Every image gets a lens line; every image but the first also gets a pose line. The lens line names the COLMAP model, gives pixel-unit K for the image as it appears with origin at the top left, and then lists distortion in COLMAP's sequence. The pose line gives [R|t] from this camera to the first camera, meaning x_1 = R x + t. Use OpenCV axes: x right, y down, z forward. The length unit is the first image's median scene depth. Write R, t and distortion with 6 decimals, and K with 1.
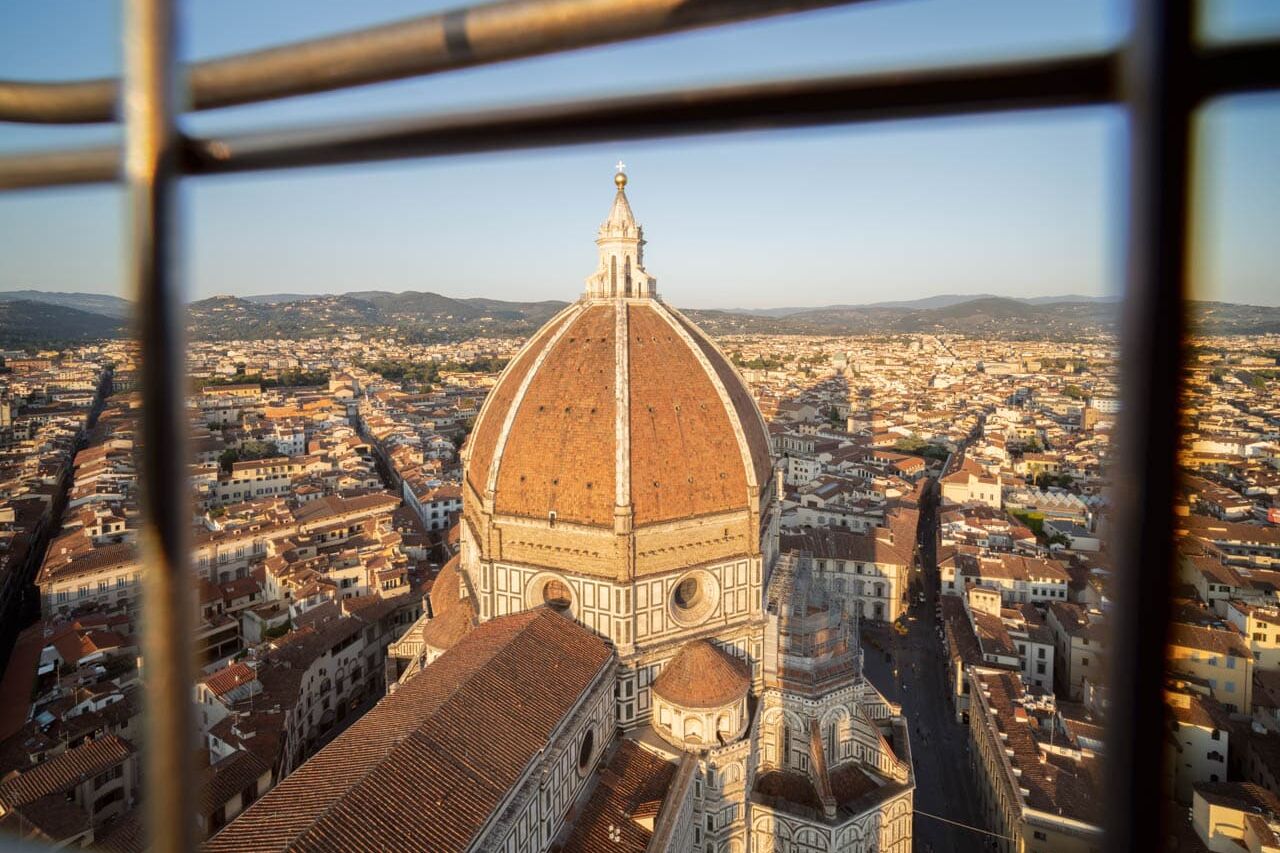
lens RADIAL K [[533.0, 0, 691.0], [0, 533.0, 262.1], [0, 0, 1]] dist [0.001643, 0.000361]
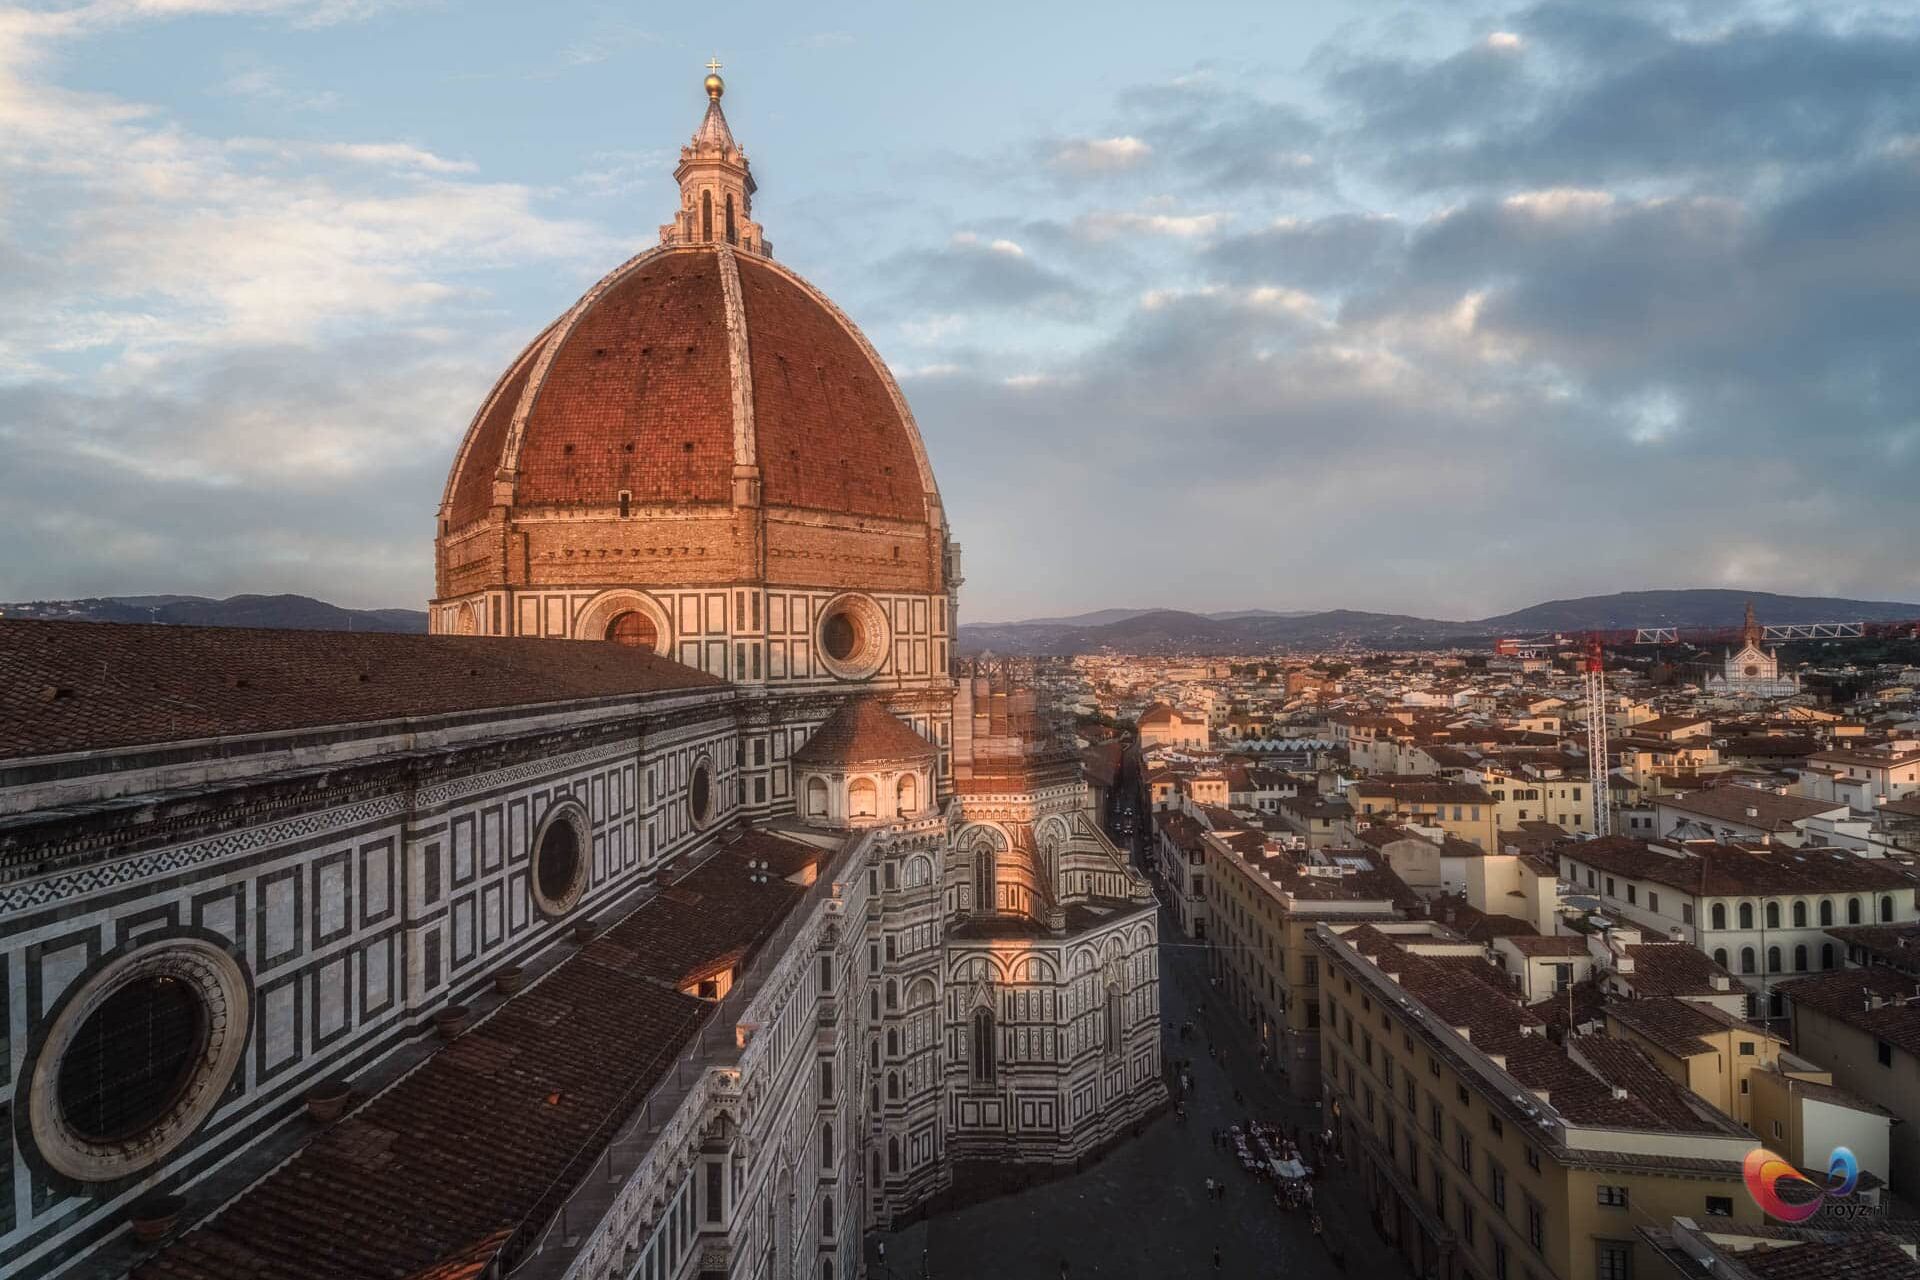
lens RADIAL K [[773.2, 0, 960.0], [0, 773.2, 640.0], [0, 0, 1]] dist [0.025782, -0.009515]
pose [[0.961665, -0.012915, 0.273924, -0.133329], [0.032183, 0.997303, -0.065963, 0.712280], [-0.272333, 0.072250, 0.959487, 0.034069]]
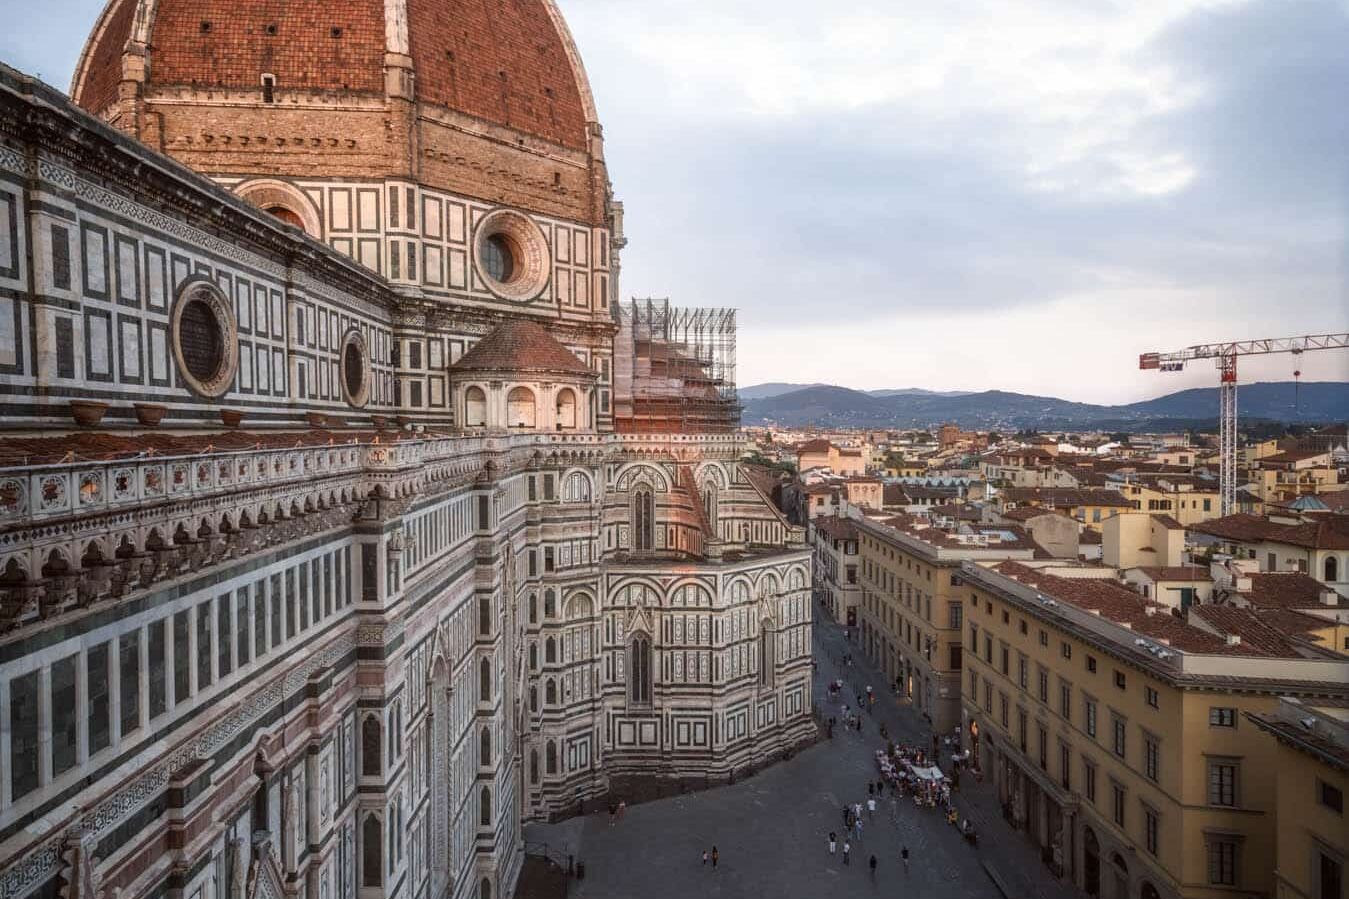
lens RADIAL K [[773.3, 0, 669.3], [0, 773.3, 490.3], [0, 0, 1]] dist [0.018535, 0.002638]
pose [[0.943518, -0.016630, 0.330904, -0.134034], [0.022759, 0.999634, -0.014657, 0.948167], [-0.330539, 0.021360, 0.943551, 0.046377]]
